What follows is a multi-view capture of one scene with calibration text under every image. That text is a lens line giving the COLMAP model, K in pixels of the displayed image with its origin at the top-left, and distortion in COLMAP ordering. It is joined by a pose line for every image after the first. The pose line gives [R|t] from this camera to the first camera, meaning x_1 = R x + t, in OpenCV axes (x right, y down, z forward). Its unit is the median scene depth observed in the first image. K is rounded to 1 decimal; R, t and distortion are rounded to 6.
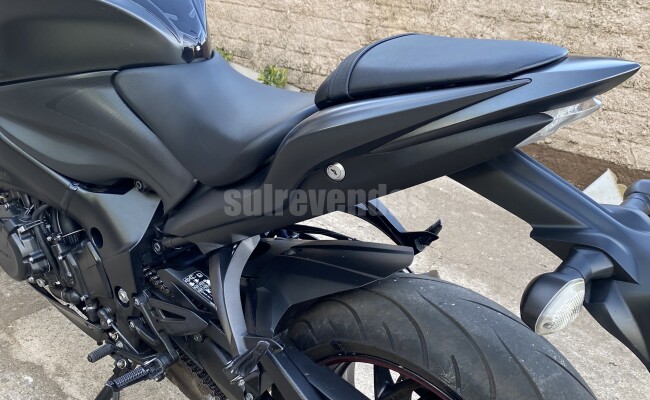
lens RADIAL K [[658.4, 0, 313.0], [0, 658.4, 201.6], [0, 0, 1]] dist [0.004816, 0.003852]
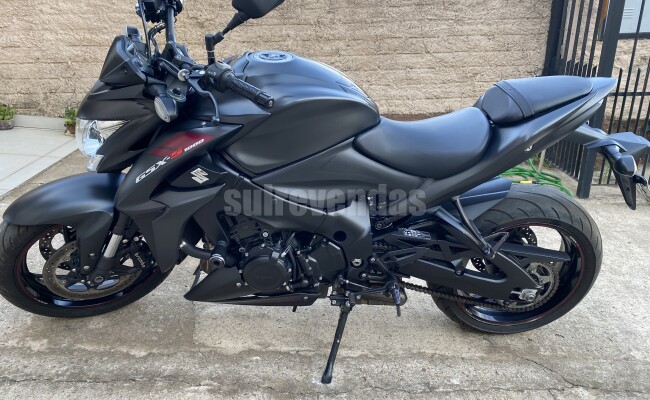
lens RADIAL K [[490.0, 0, 325.0], [0, 490.0, 200.0], [0, 0, 1]] dist [0.001795, 0.000271]
pose [[0.750752, -0.351166, 0.559512, -0.282234], [0.302575, 0.935725, 0.181293, -0.074133], [-0.587213, 0.033188, 0.808752, 0.006770]]
